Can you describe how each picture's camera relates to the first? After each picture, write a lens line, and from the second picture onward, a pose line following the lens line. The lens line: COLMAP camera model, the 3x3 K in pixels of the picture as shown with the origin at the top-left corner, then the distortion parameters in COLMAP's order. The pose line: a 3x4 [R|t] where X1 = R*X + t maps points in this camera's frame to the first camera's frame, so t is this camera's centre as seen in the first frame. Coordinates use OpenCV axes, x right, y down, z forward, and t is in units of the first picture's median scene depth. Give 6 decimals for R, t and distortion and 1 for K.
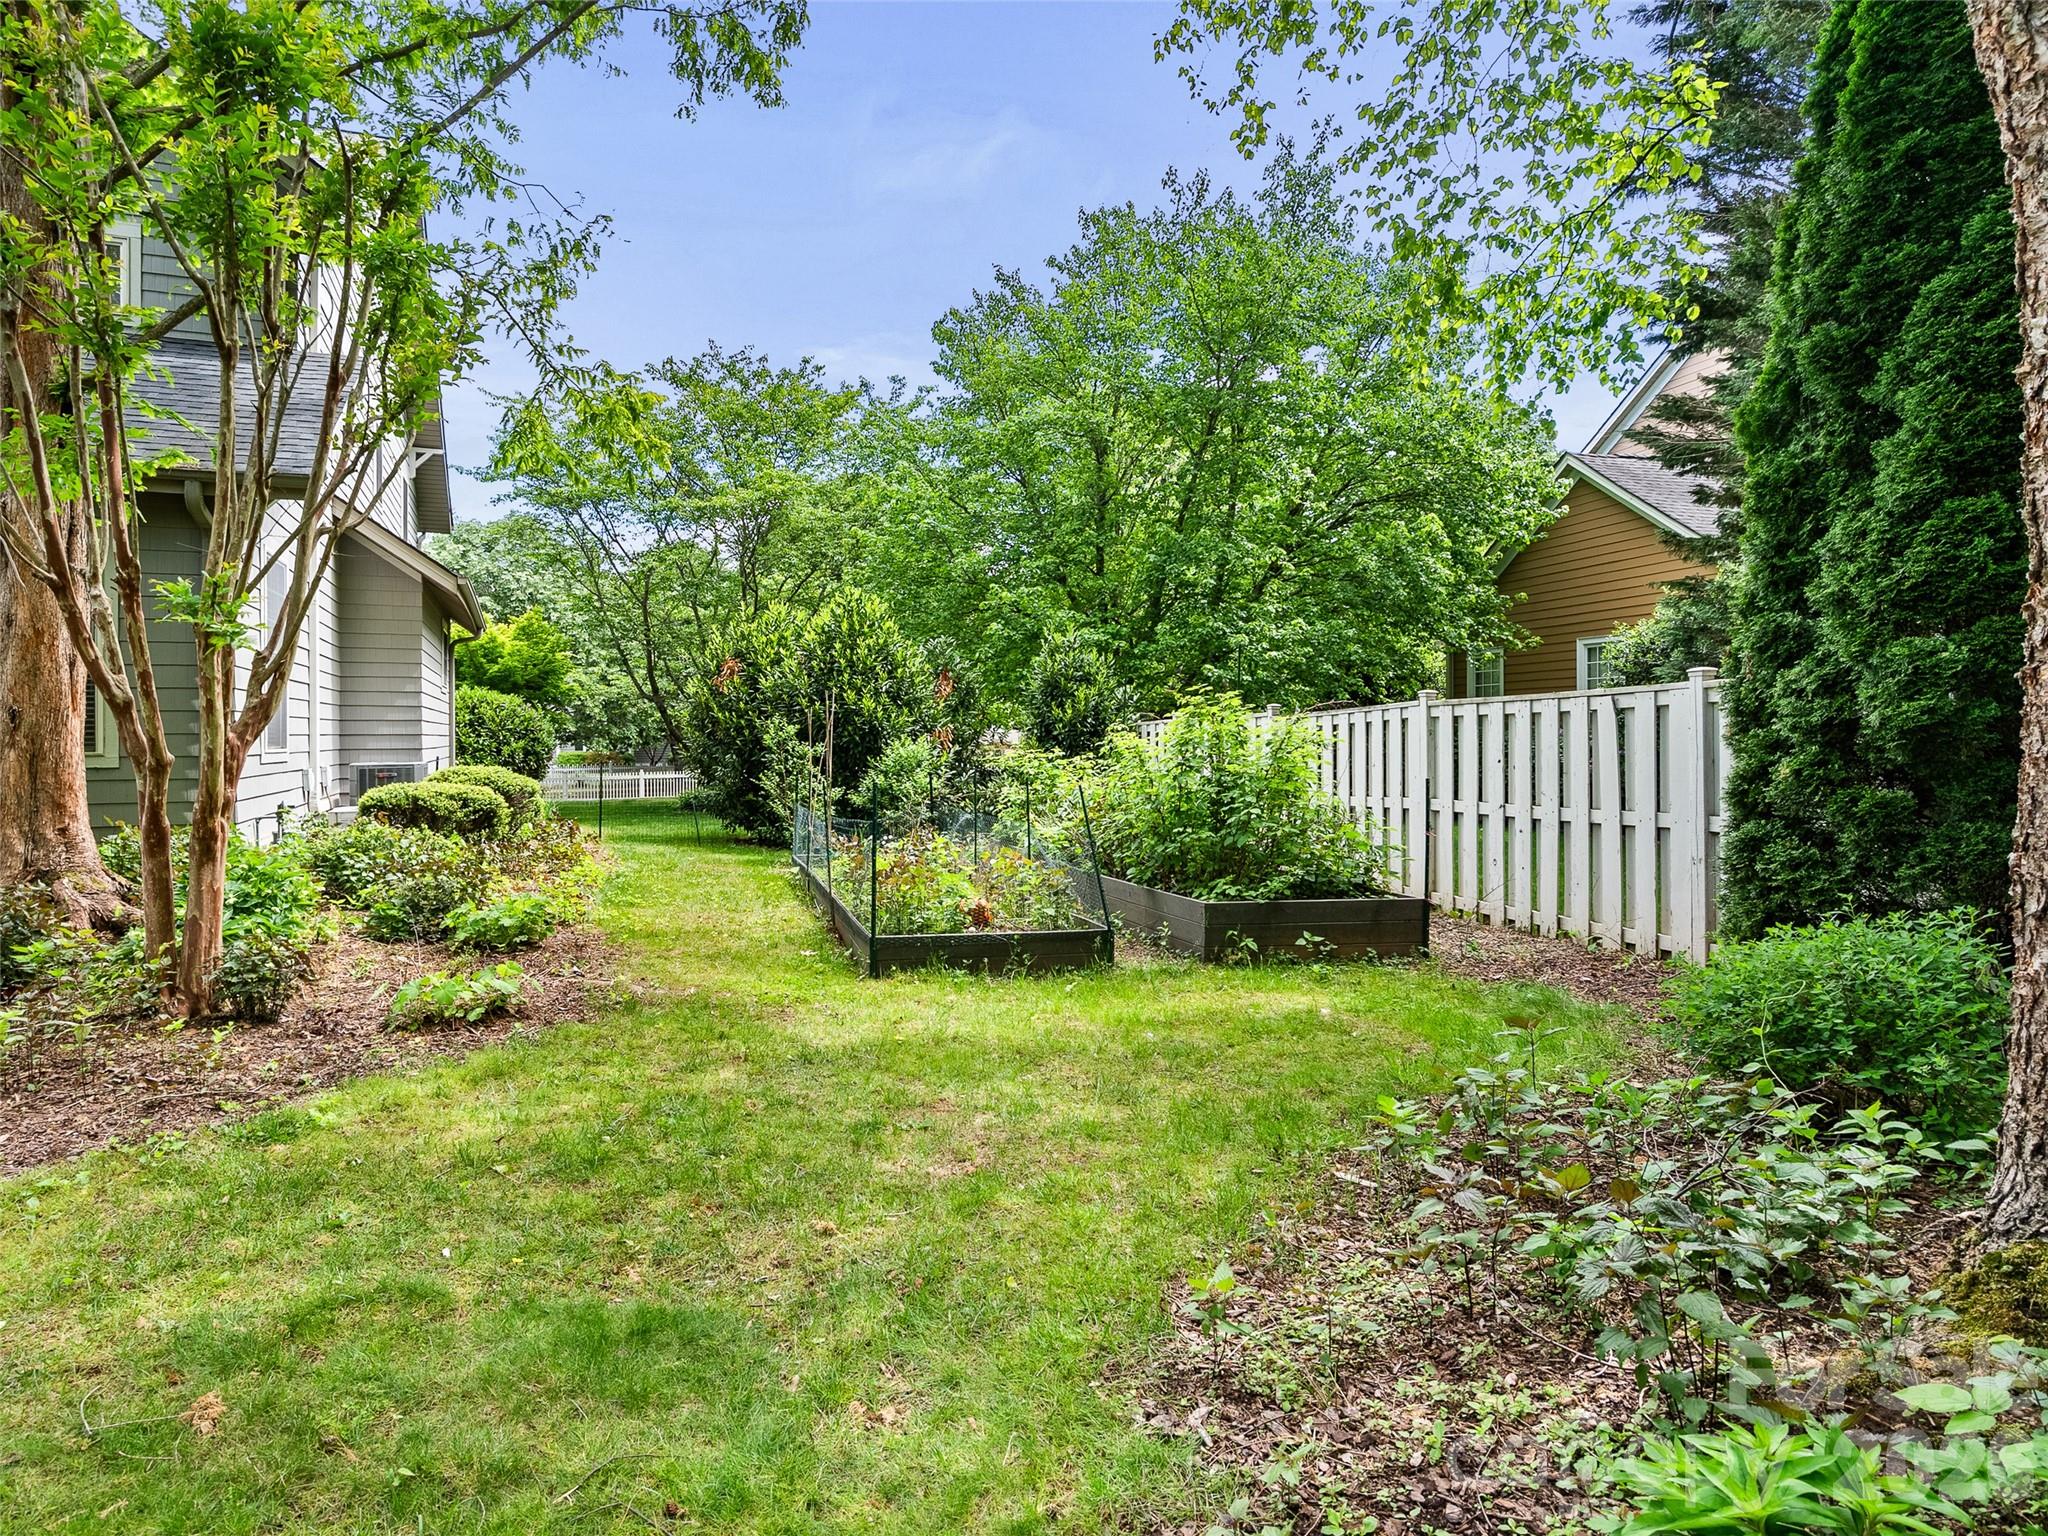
lens RADIAL K [[1133.4, 0, 1024.0], [0, 1133.4, 768.0], [0, 0, 1]] dist [-0.002515, -0.000253]
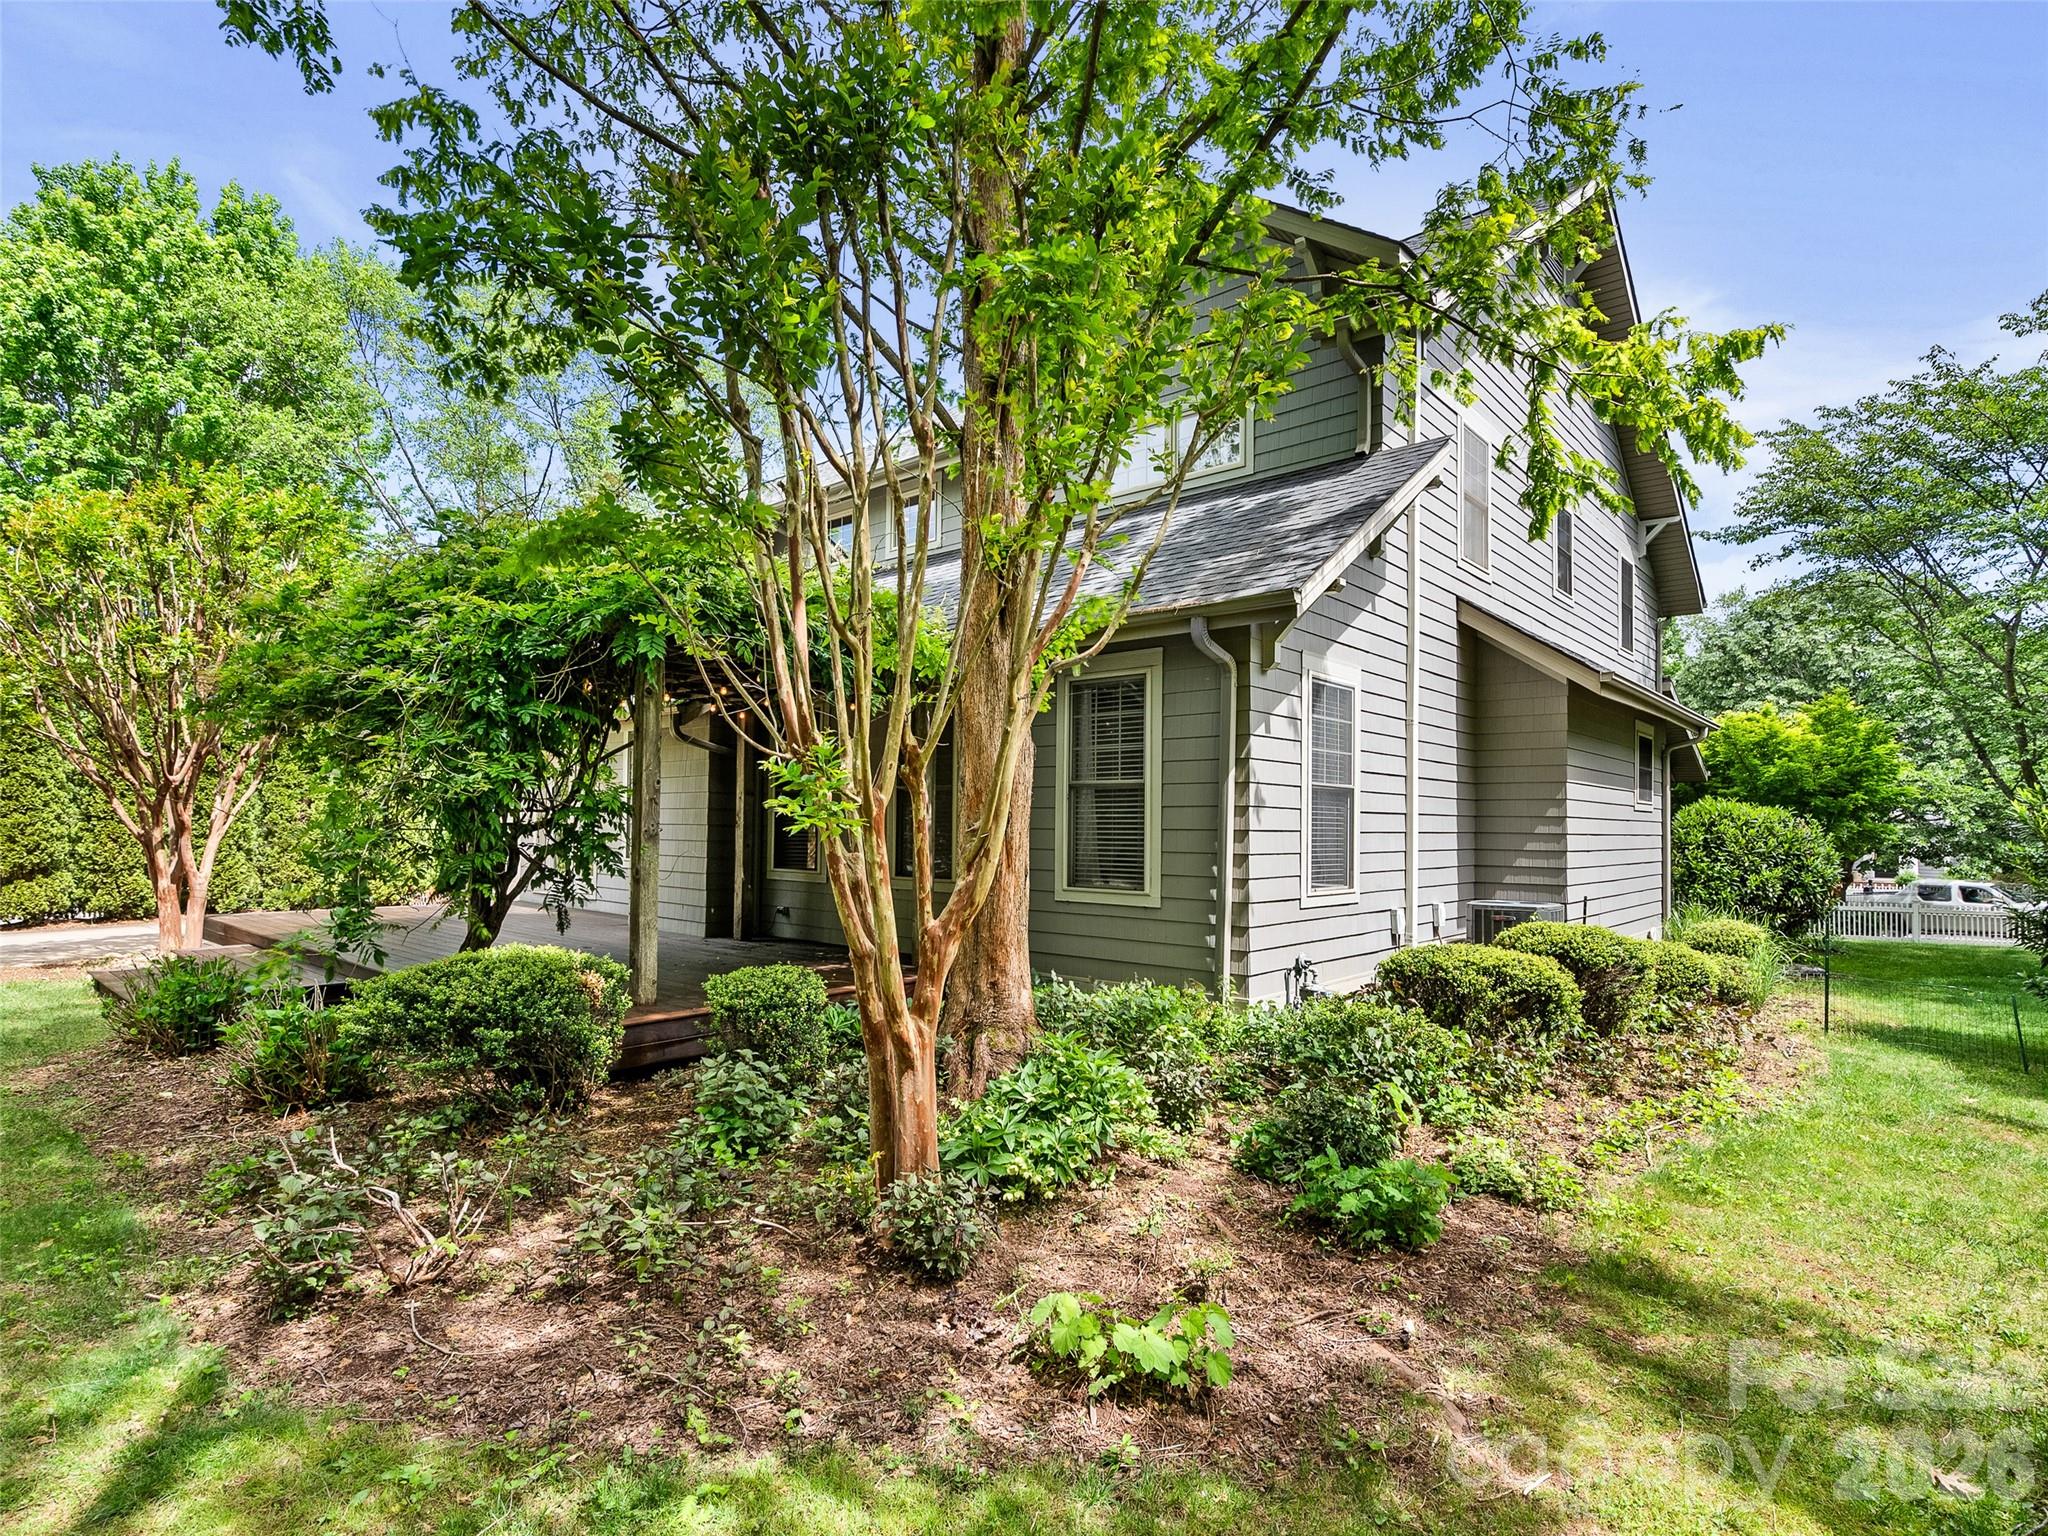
lens RADIAL K [[1133.4, 0, 1024.0], [0, 1133.4, 768.0], [0, 0, 1]] dist [-0.002515, -0.000253]
pose [[0.427265, -0.022115, -0.903856, 0.032446], [-0.045057, 0.997938, -0.045716, -0.034462], [0.903003, 0.060258, 0.425388, 0.213510]]
